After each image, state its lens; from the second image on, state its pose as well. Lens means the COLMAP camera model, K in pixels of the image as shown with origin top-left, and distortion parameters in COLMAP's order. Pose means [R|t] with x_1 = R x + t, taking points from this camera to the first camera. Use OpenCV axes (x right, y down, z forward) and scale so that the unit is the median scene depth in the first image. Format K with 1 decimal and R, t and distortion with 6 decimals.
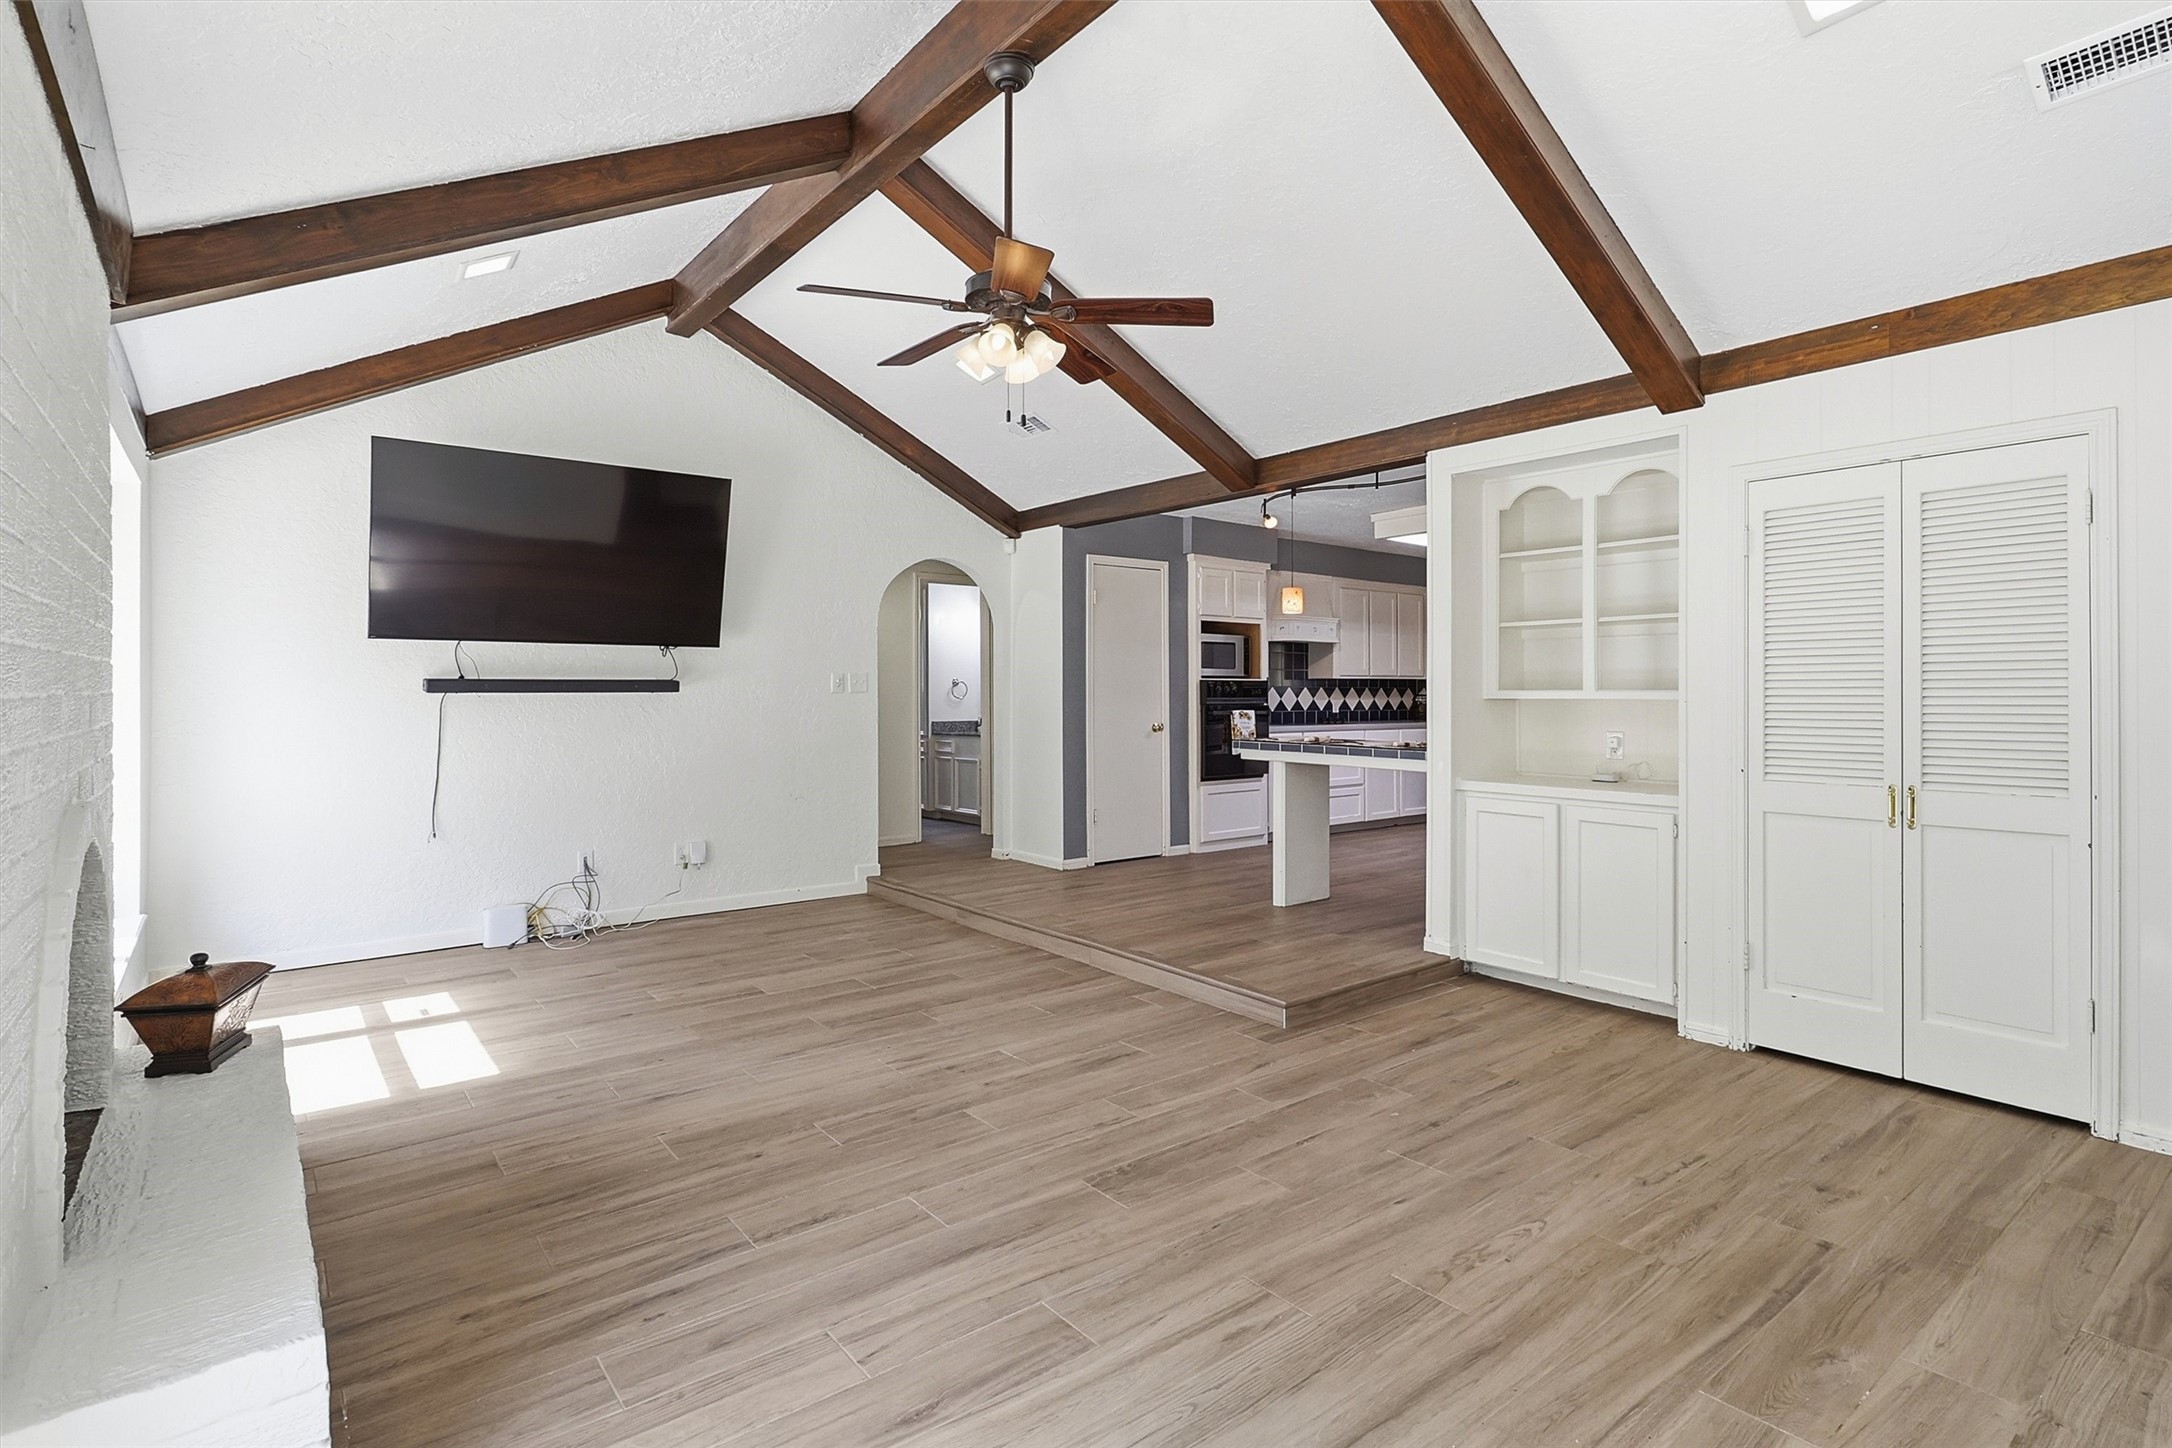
lens RADIAL K [[1061.2, 0, 1091.0], [0, 1061.2, 689.4], [0, 0, 1]] dist [0.000060, 0.000120]
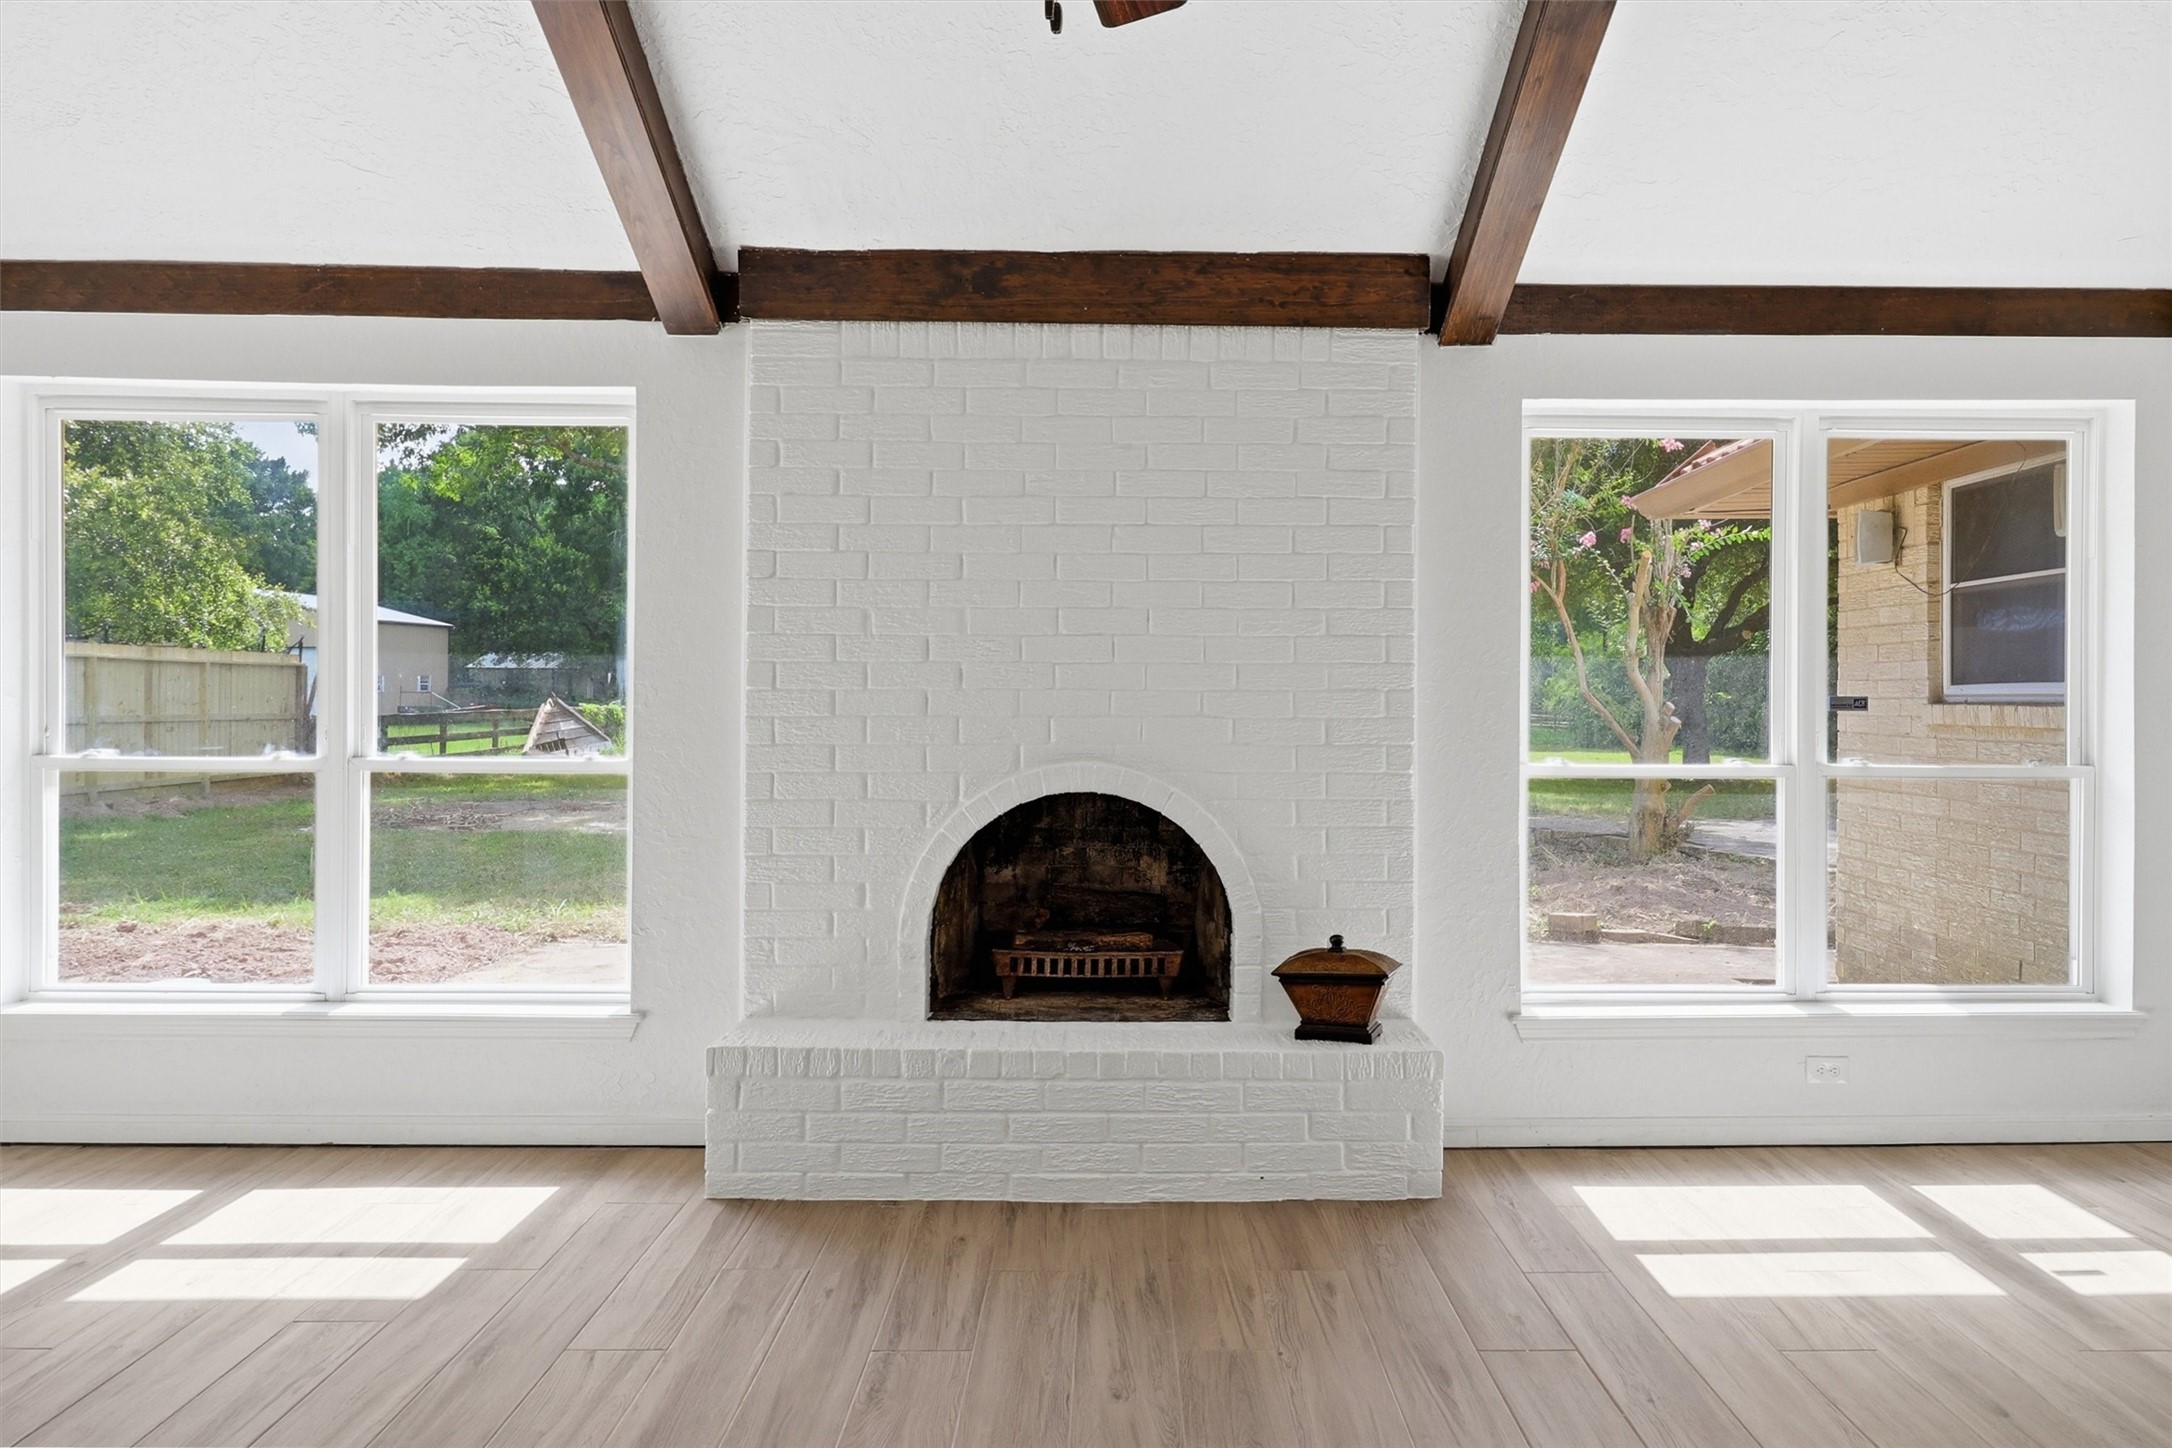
lens RADIAL K [[1420.1, 0, 1145.1], [0, 1420.1, 693.3], [0, 0, 1]] dist [0.005598, 0.001066]
pose [[-0.603356, -0.001579, -0.797470, 0.267769], [-0.003341, 0.999994, 0.000547, 0.003256], [0.797465, 0.002995, -0.603358, 1.095738]]
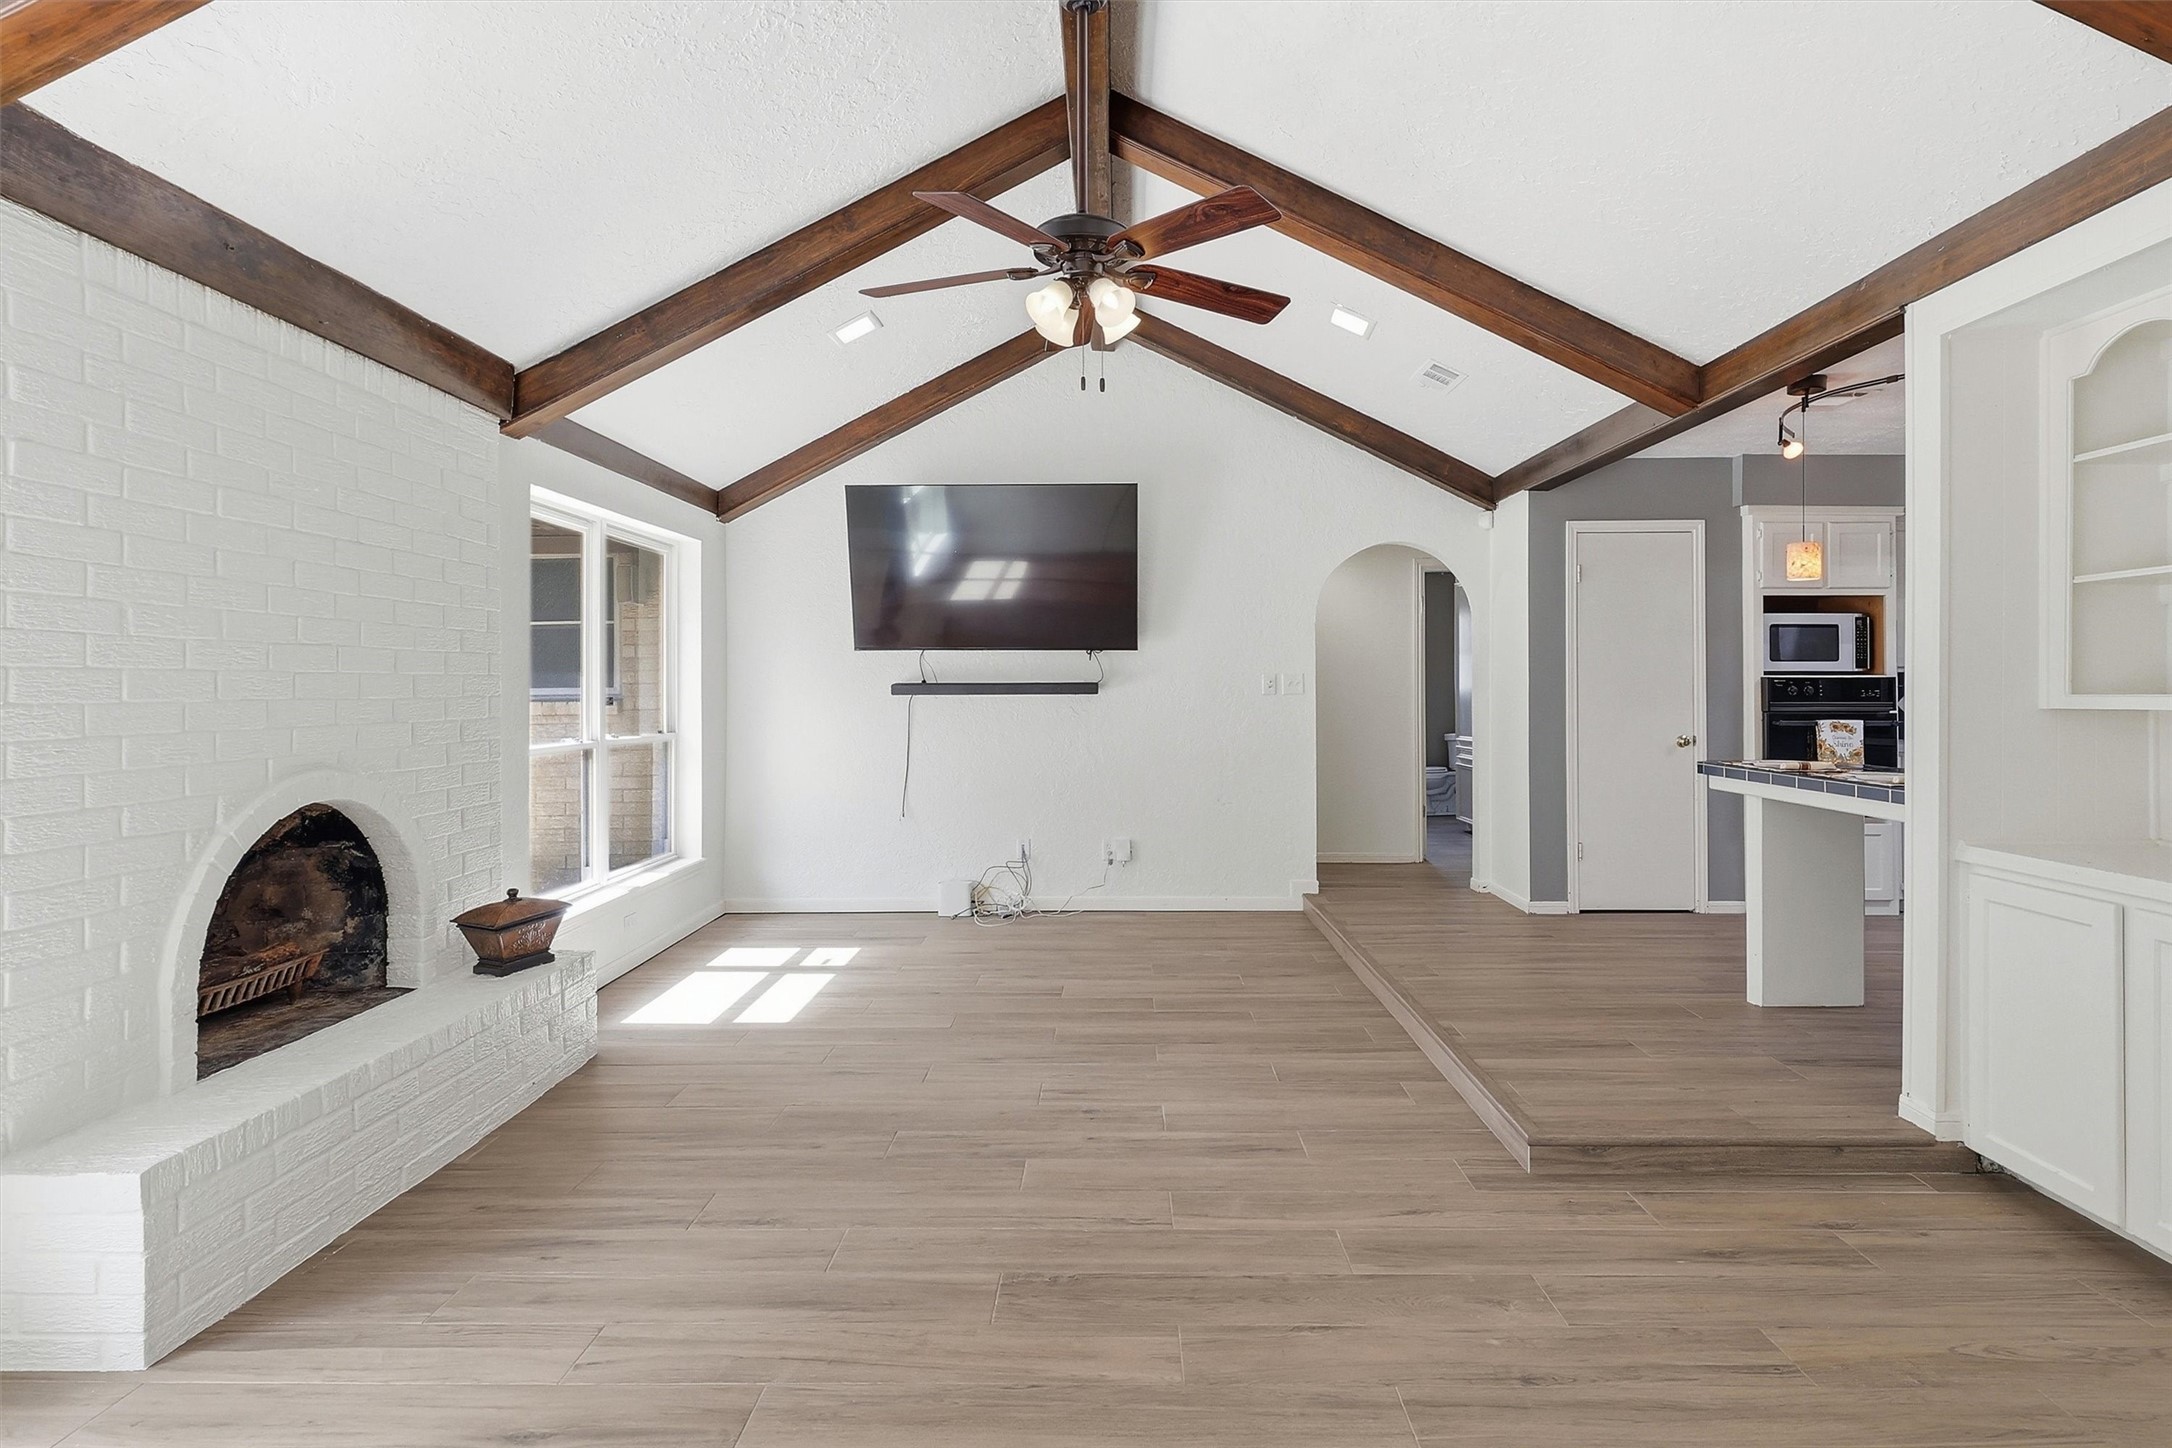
lens RADIAL K [[1085.4, 0, 1115.7], [0, 1085.4, 689.7], [0, 0, 1]] dist [0.001940, 0.000112]
pose [[0.778996, -0.000681, -0.627028, 0.409238], [0.002228, 0.999996, 0.001681, -0.004959], [0.627025, -0.002706, 0.778995, 0.255125]]
